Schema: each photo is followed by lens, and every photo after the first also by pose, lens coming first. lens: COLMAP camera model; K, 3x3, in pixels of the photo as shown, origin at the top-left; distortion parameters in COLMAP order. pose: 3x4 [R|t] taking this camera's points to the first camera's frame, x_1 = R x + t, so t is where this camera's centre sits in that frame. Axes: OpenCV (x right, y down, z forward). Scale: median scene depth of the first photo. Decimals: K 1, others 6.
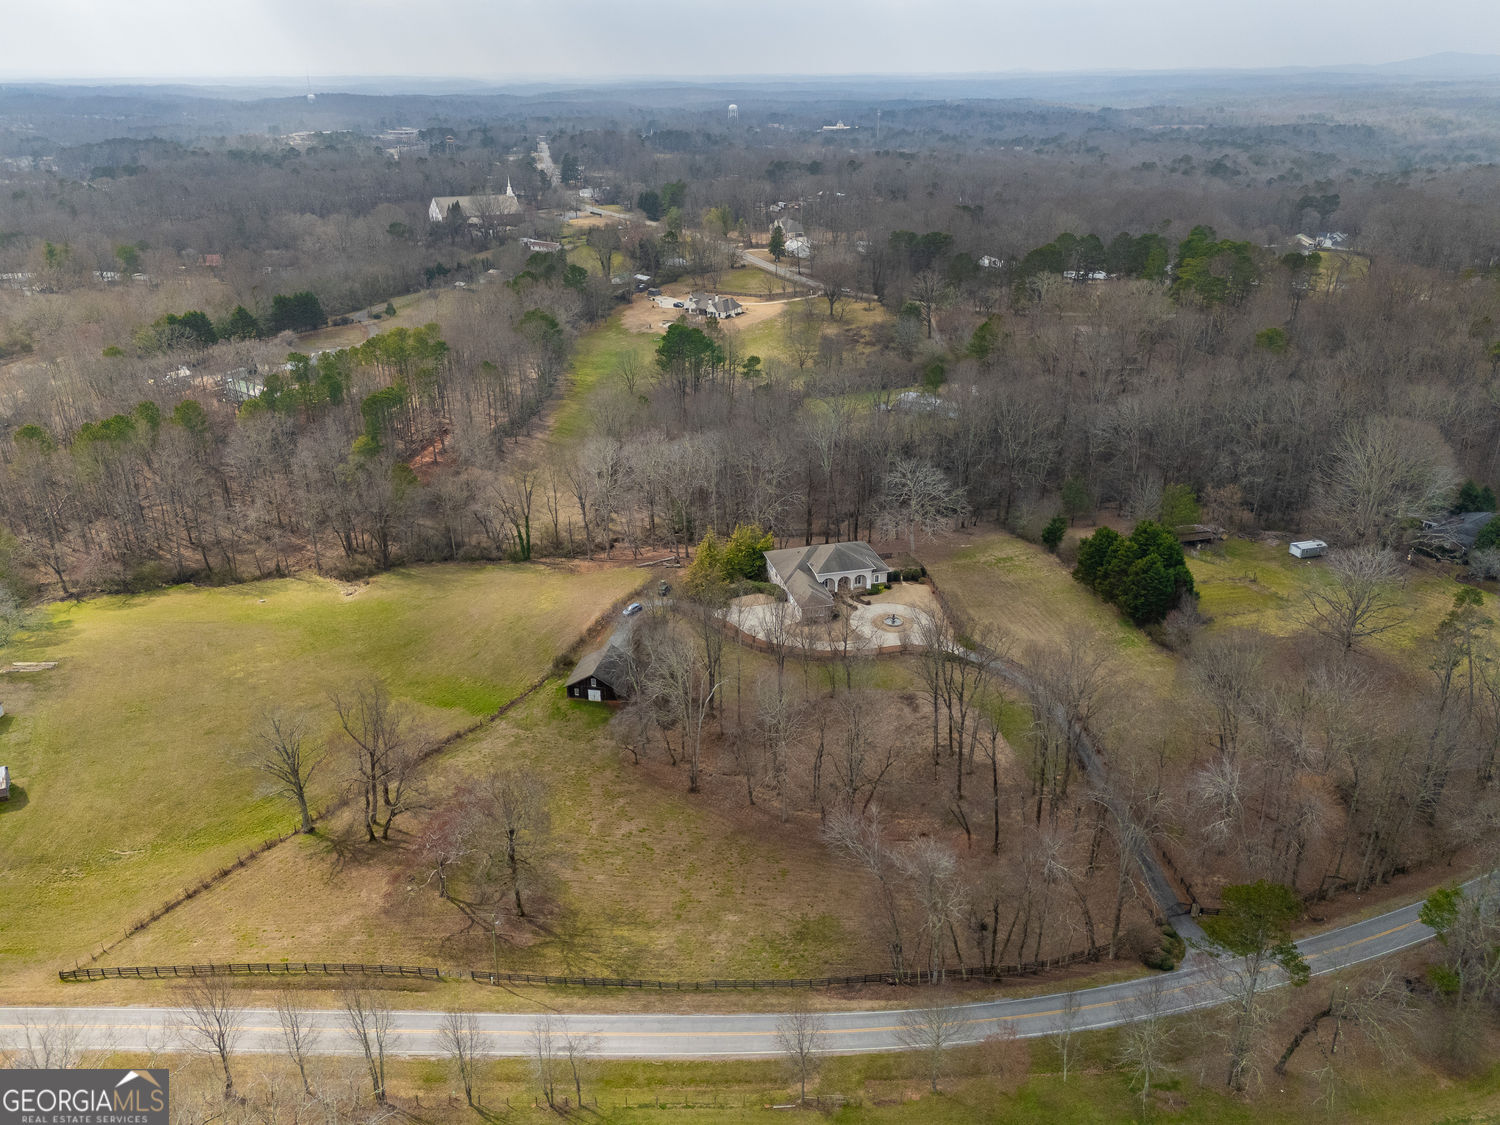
lens RADIAL K [[1101.4, 0, 752.9], [0, 1101.4, 560.6], [0, 0, 1]] dist [0.072677, -0.069240]
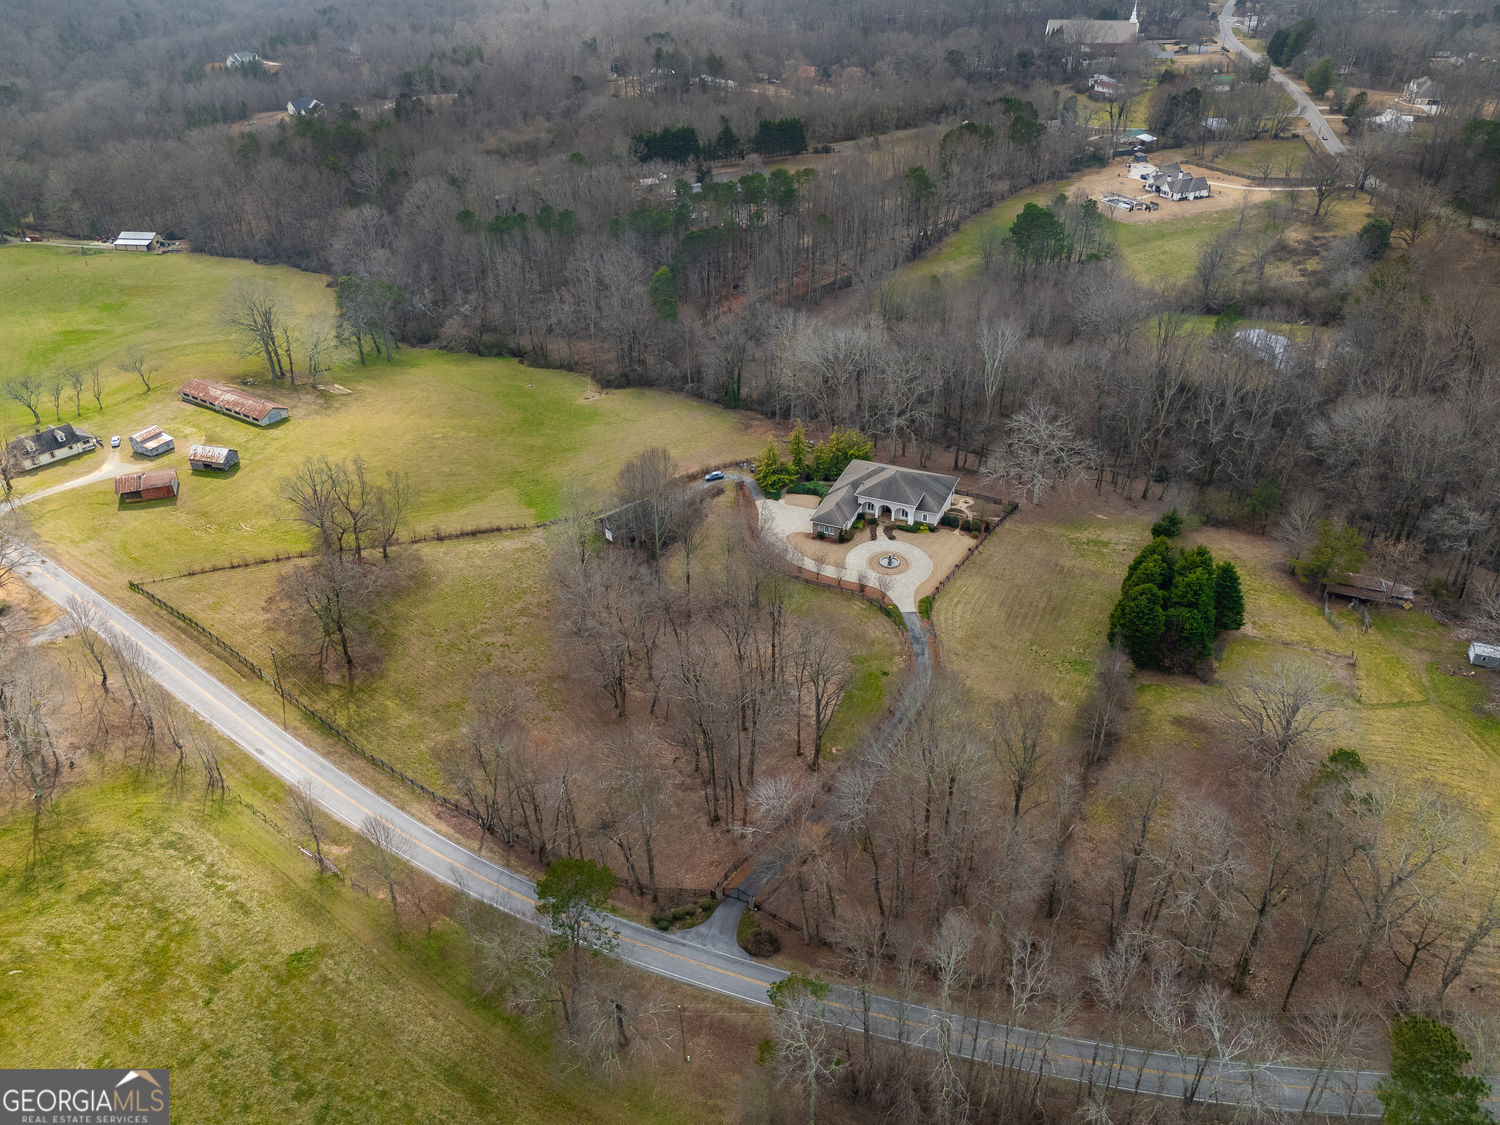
lens RADIAL K [[1101.4, 0, 752.9], [0, 1101.4, 560.6], [0, 0, 1]] dist [0.072677, -0.069240]
pose [[0.793376, 0.326173, -0.513971, 0.456584], [-0.242445, 0.943786, 0.224696, -0.117211], [0.558369, -0.053658, 0.827856, 0.101374]]
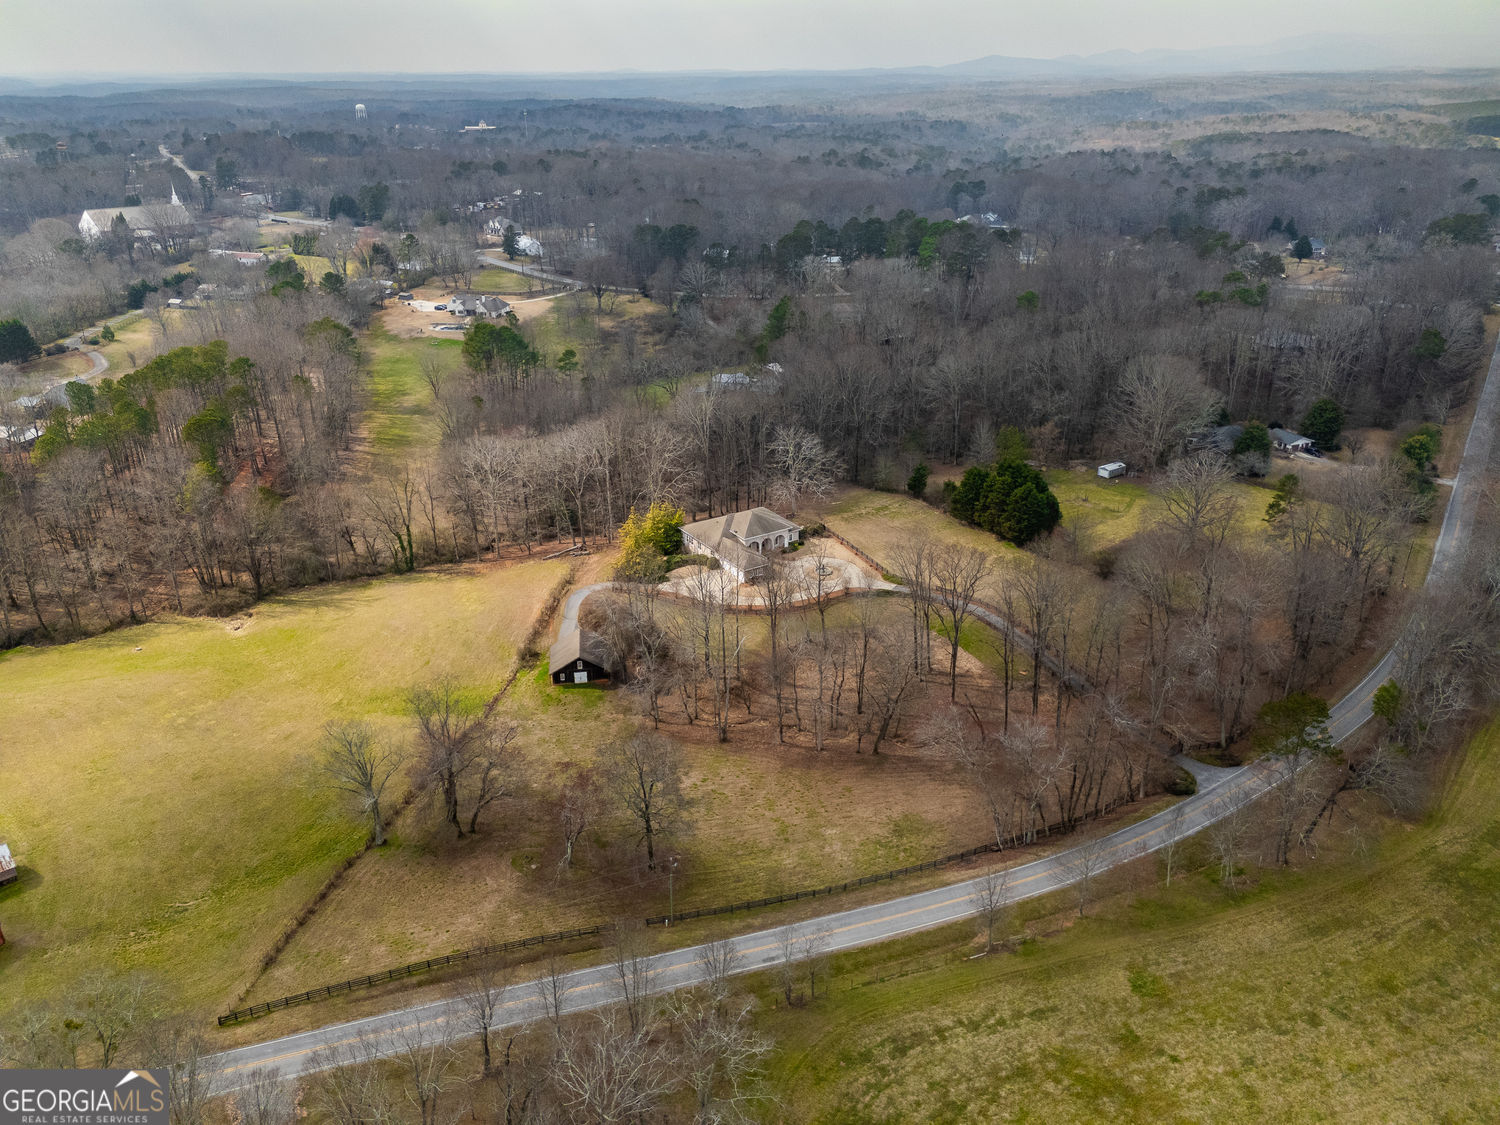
lens RADIAL K [[1101.4, 0, 752.9], [0, 1101.4, 560.6], [0, 0, 1]] dist [0.072677, -0.069240]
pose [[0.949266, -0.130012, 0.286340, -0.215029], [0.129912, 0.991335, 0.019431, 0.012113], [-0.286386, 0.018754, 0.957931, -0.024632]]
